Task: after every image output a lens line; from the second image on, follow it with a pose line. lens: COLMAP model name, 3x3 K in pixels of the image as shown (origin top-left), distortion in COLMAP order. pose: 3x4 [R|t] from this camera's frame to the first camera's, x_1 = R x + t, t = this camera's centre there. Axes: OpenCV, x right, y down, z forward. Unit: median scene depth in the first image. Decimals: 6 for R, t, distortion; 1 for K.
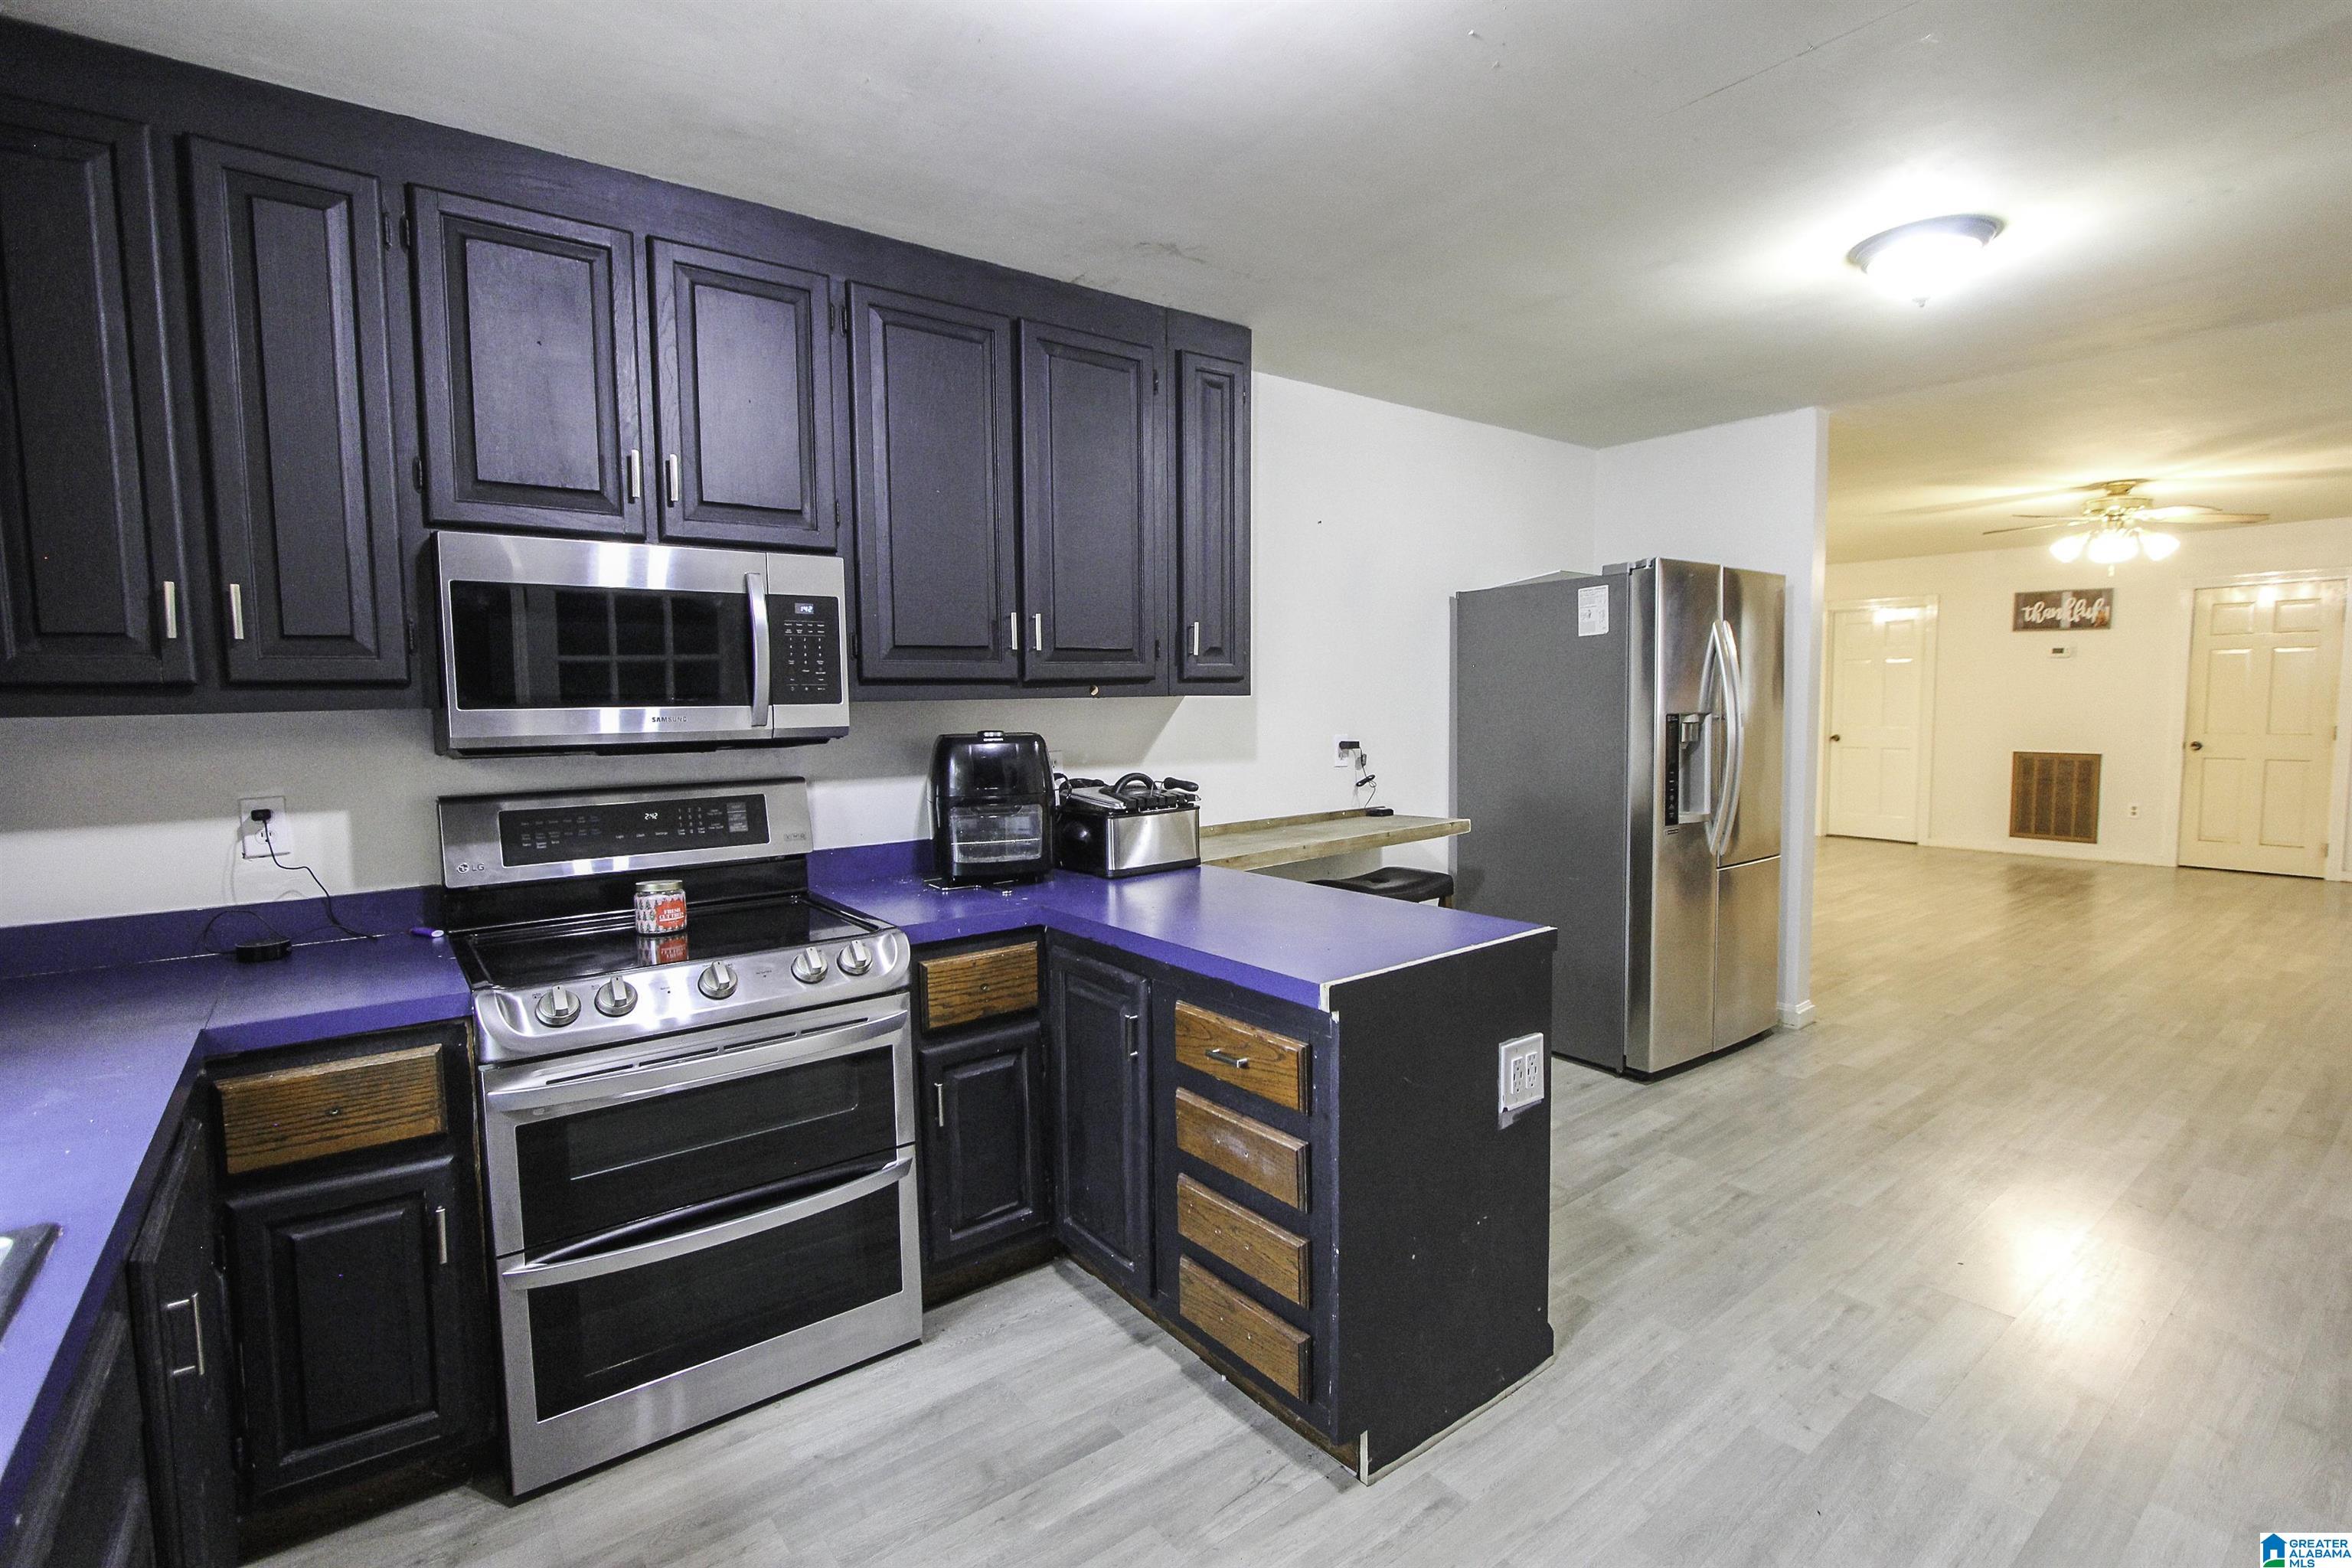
lens RADIAL K [[1083.9, 0, 1173.9], [0, 1083.9, 781.8], [0, 0, 1]] dist [-0.015378, 0.001849]
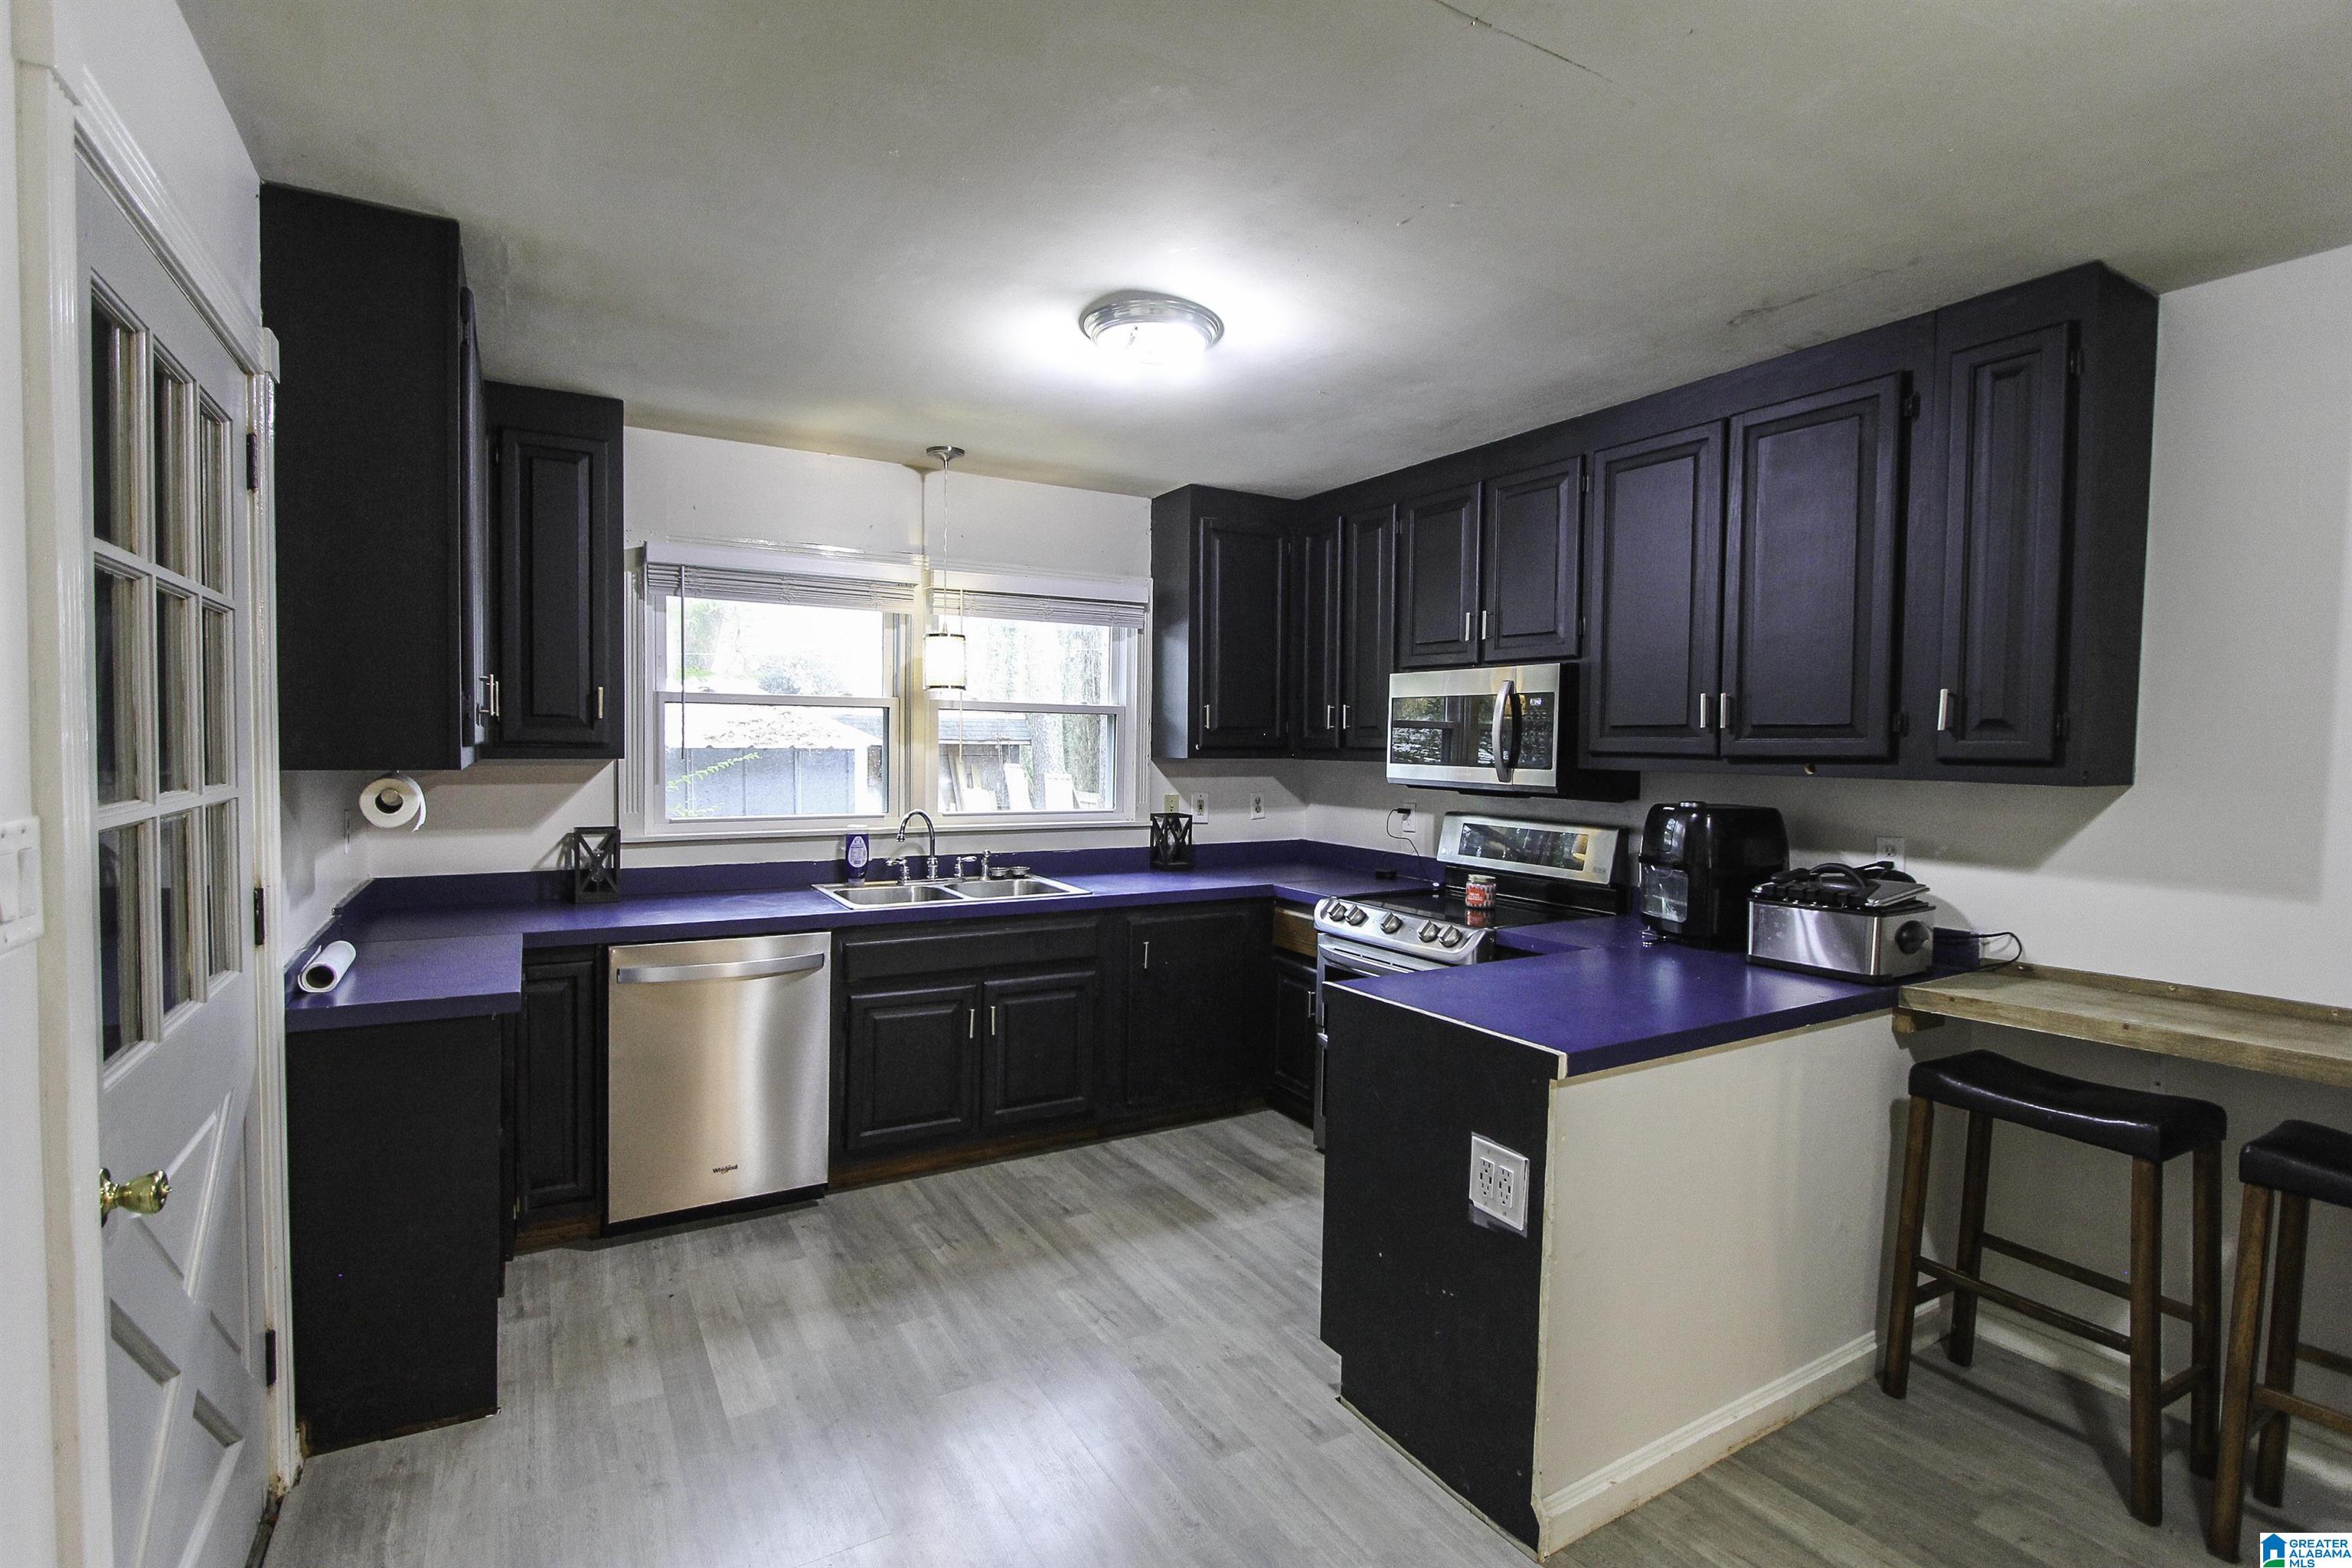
lens RADIAL K [[1083.9, 0, 1182.7], [0, 1083.9, 779.7], [0, 0, 1]] dist [-0.015378, 0.001849]
pose [[-0.106773, 0.051227, -0.992963, 1.026590], [-0.088843, 0.994186, 0.060844, -0.095441], [0.990306, 0.094714, -0.101601, 0.636872]]
